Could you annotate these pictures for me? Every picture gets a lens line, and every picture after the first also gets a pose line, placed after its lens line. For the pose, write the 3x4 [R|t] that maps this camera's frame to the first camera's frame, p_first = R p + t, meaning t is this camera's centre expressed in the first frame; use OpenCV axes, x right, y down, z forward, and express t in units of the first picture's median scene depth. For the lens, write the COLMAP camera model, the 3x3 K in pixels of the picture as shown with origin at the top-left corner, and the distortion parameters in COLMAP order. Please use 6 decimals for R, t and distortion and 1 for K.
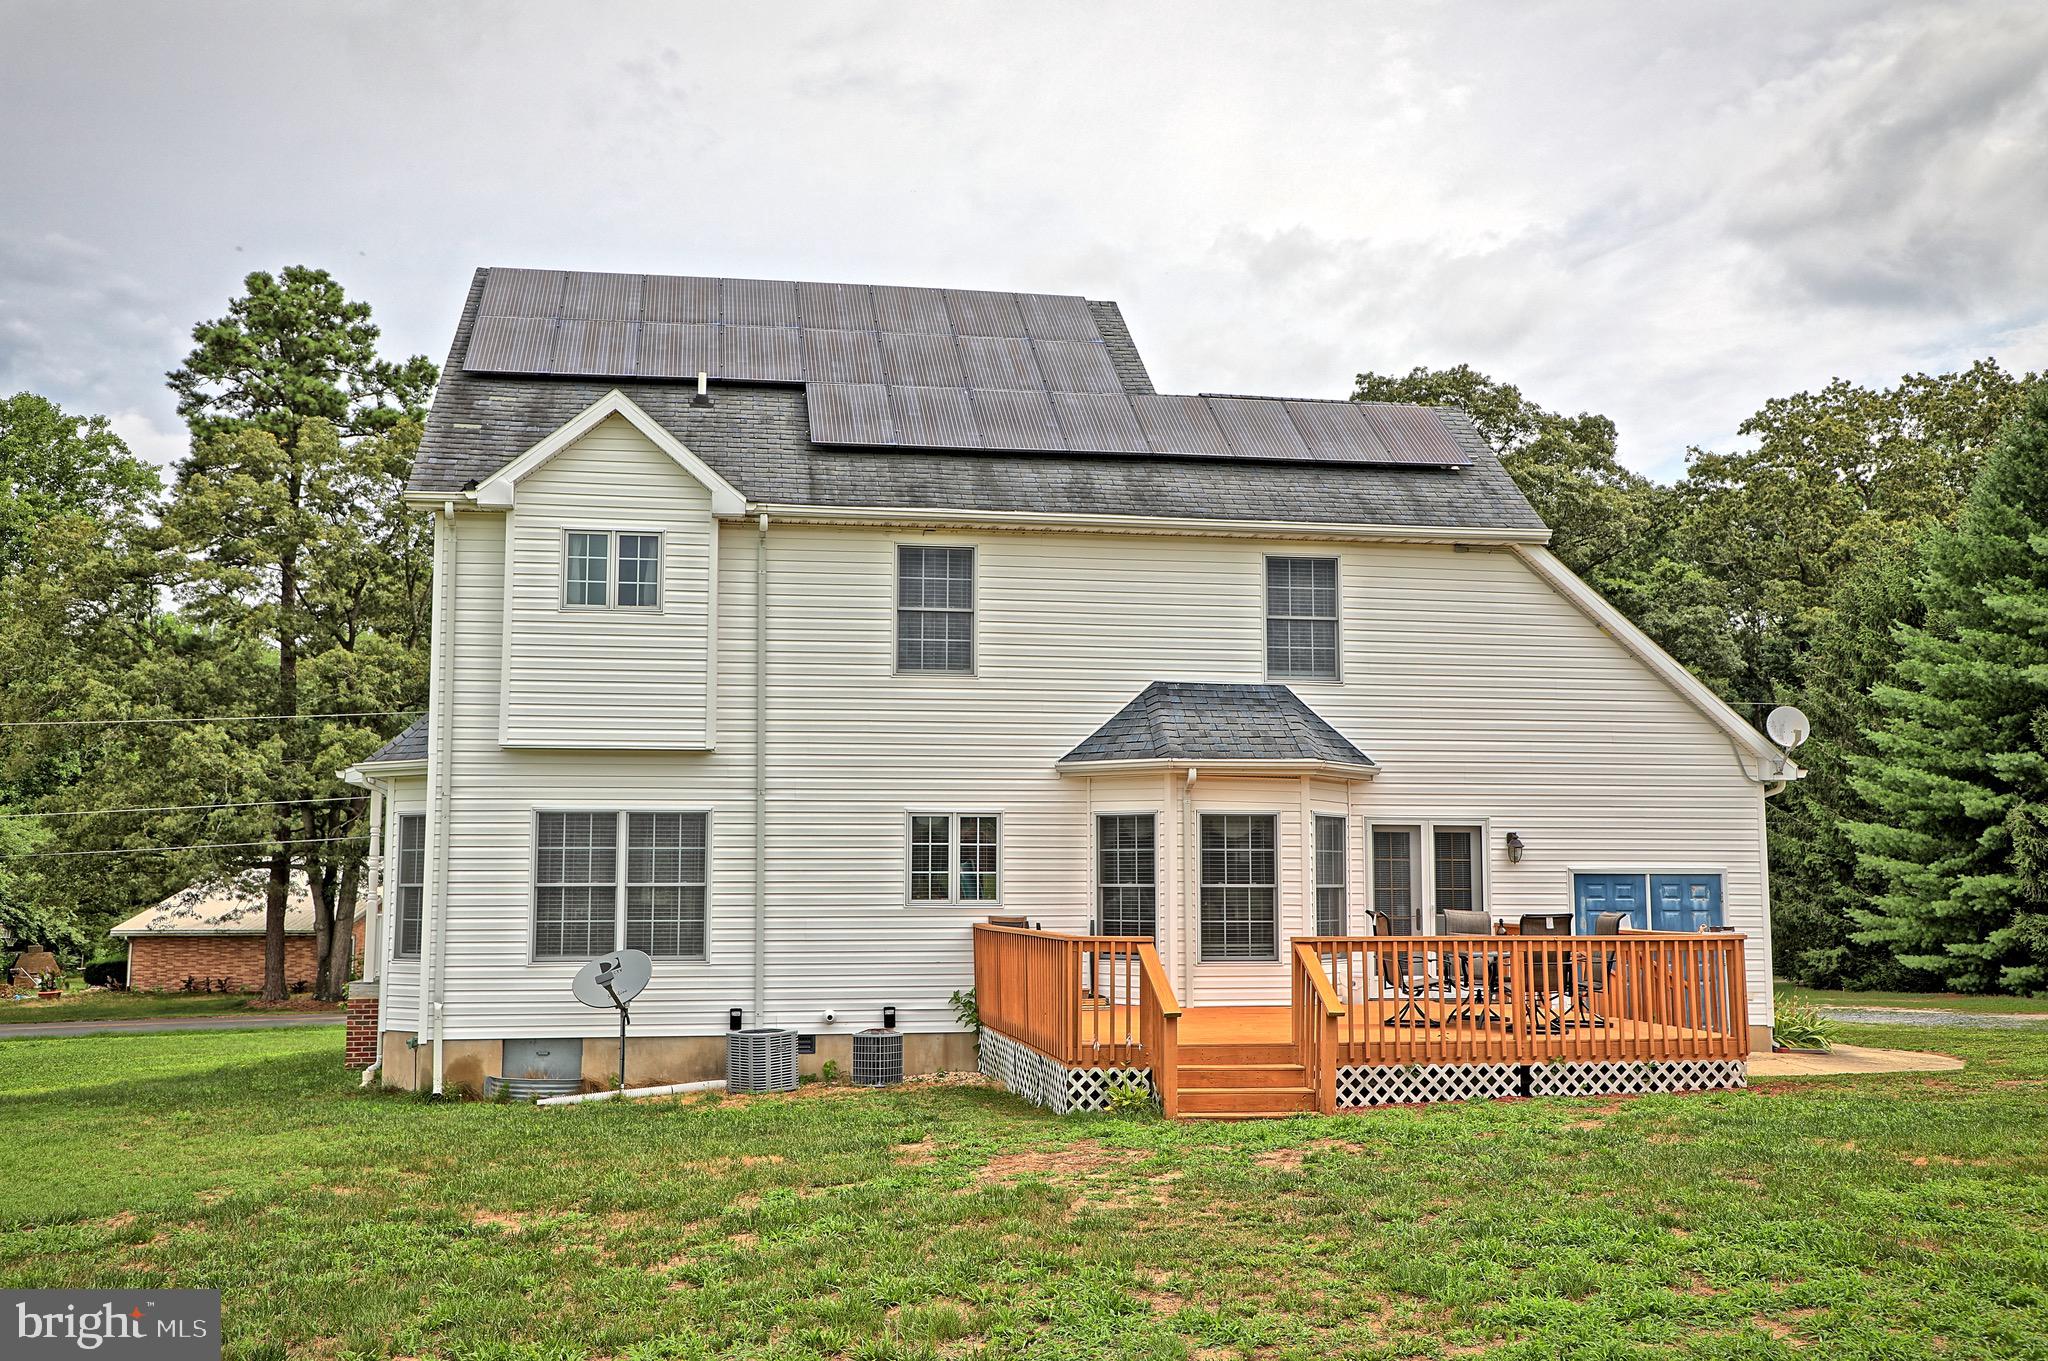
lens RADIAL K [[1784.4, 0, 1005.8], [0, 1784.4, 687.4], [0, 0, 1]] dist [0.037561, 0.014431]
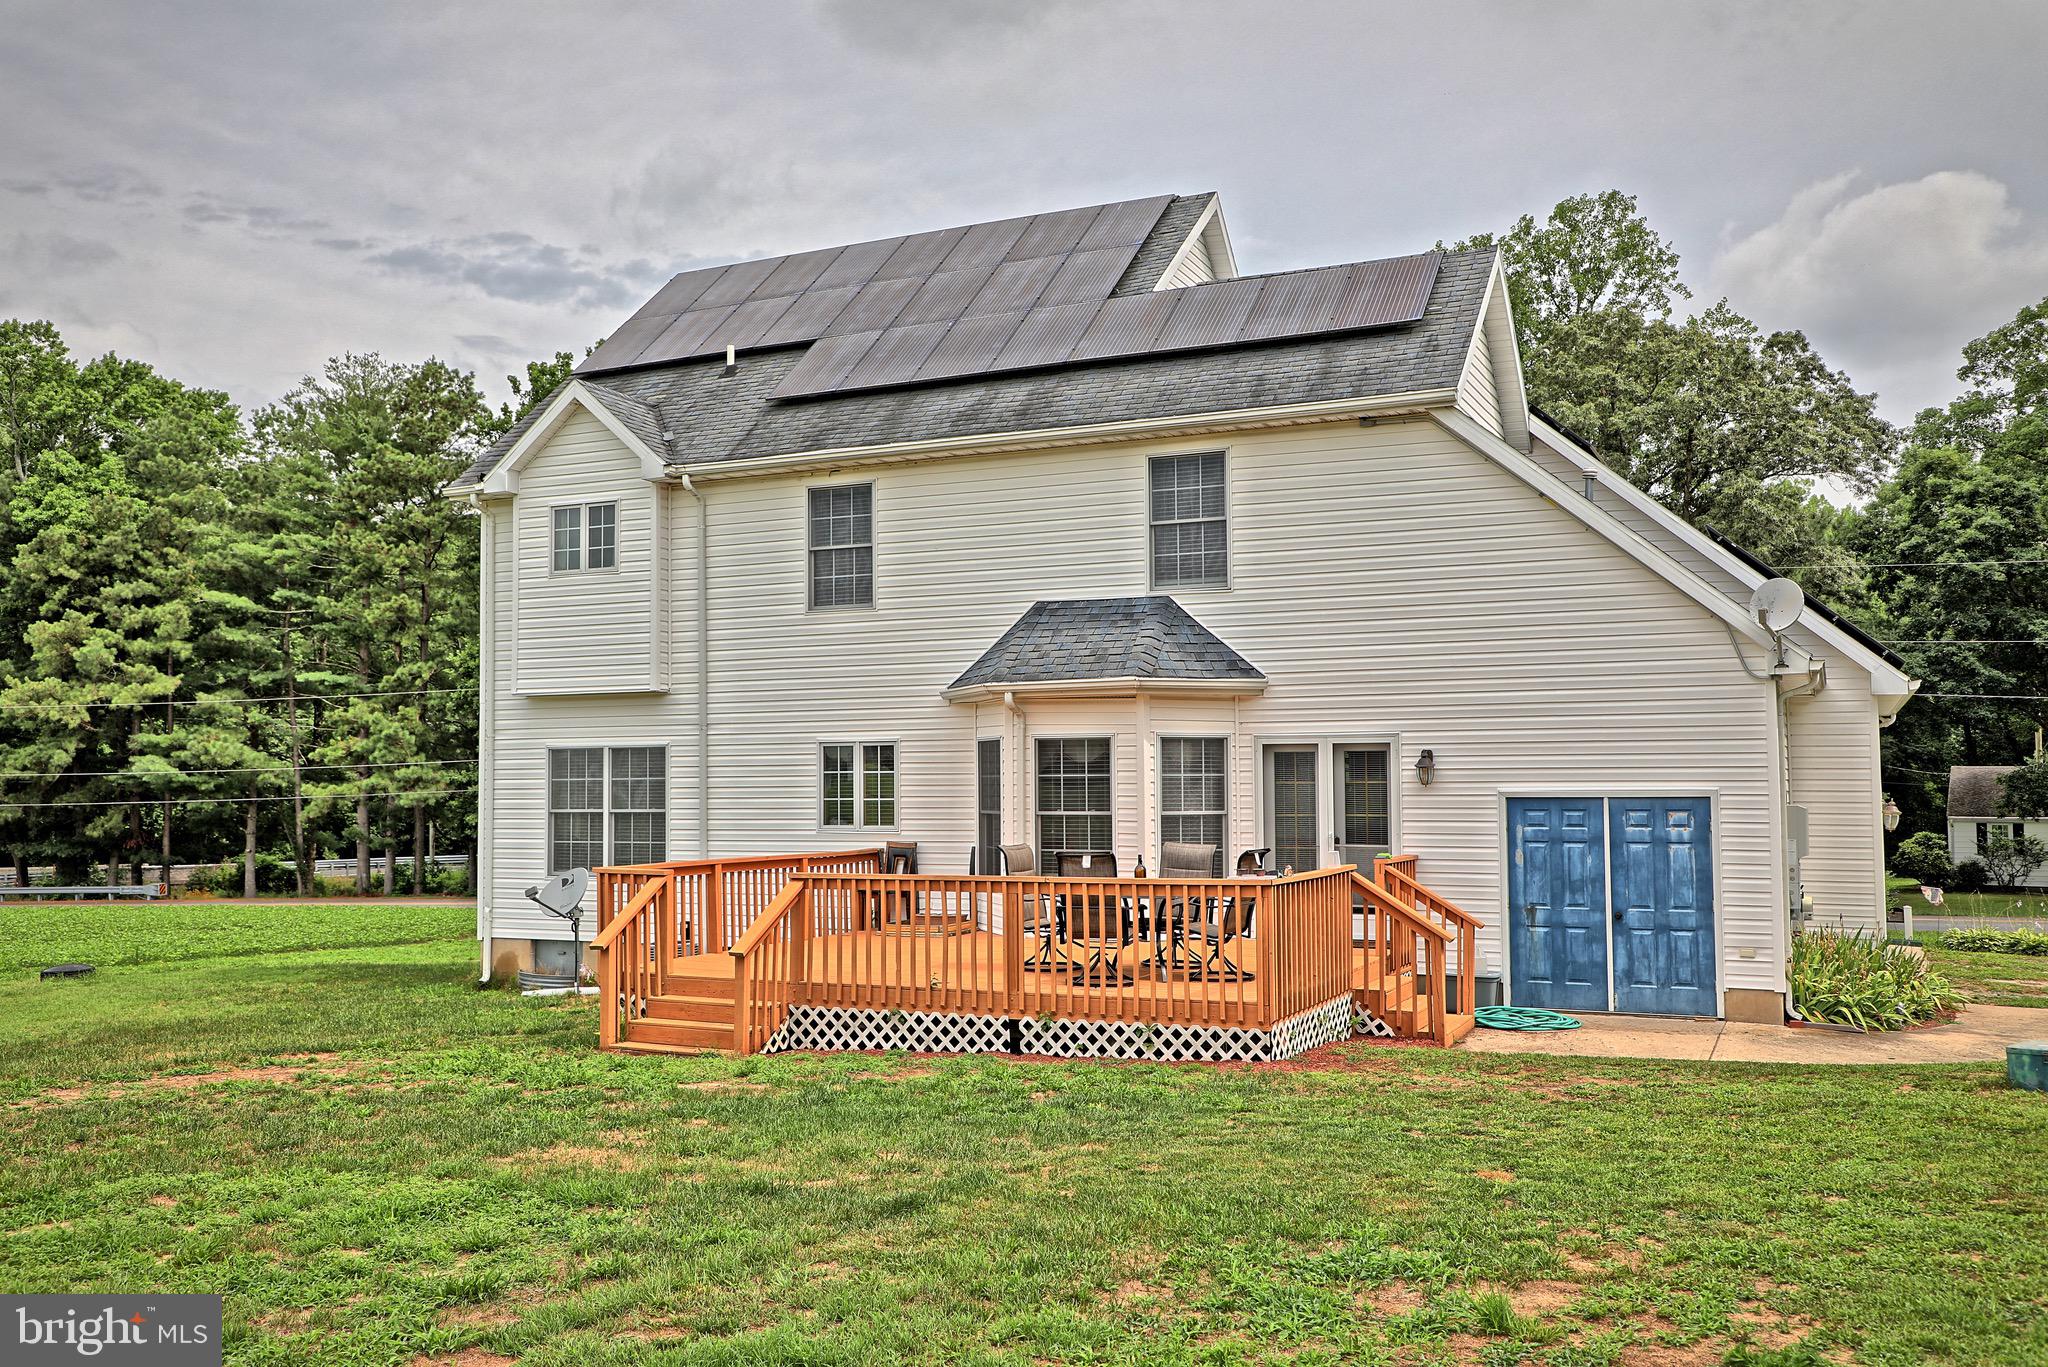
lens RADIAL K [[1696.2, 0, 1022.0], [0, 1696.2, 677.1], [0, 0, 1]] dist [0.029835, 0.010630]
pose [[0.833305, -0.041188, -0.551277, 0.605597], [0.066518, 0.997446, 0.026025, 0.013608], [0.548797, -0.058356, 0.833916, 0.236005]]
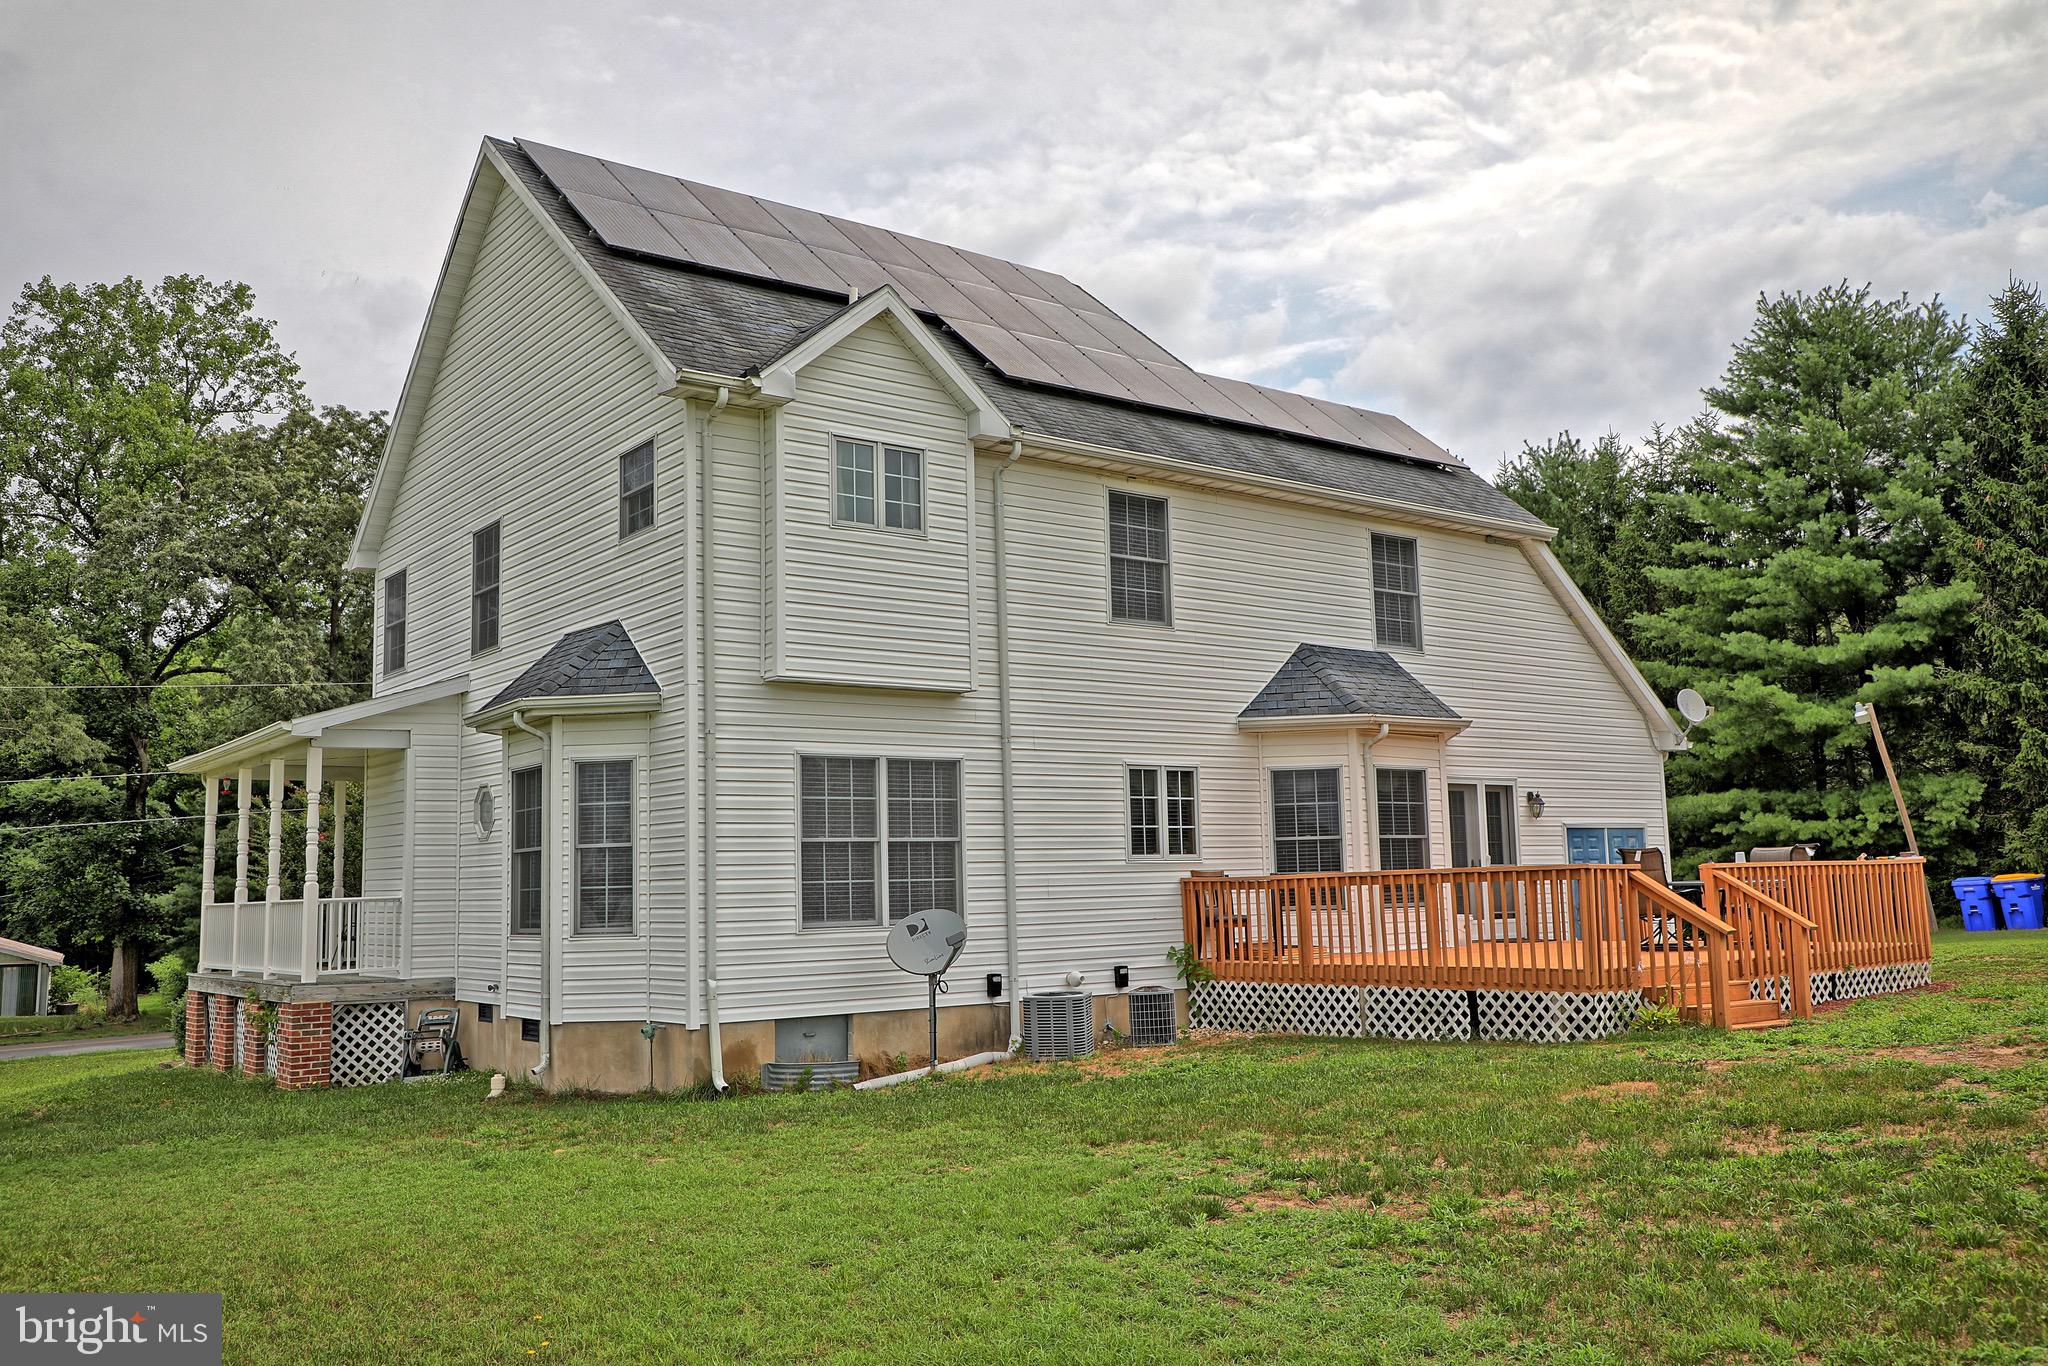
lens RADIAL K [[1696.2, 0, 1024.5], [0, 1696.2, 677.7], [0, 0, 1]] dist [0.029835, 0.010630]
pose [[0.874354, 0.037199, 0.483860, -0.556243], [-0.026470, 0.999229, -0.028987, 0.051831], [-0.484565, 0.012537, 0.874665, 0.224272]]
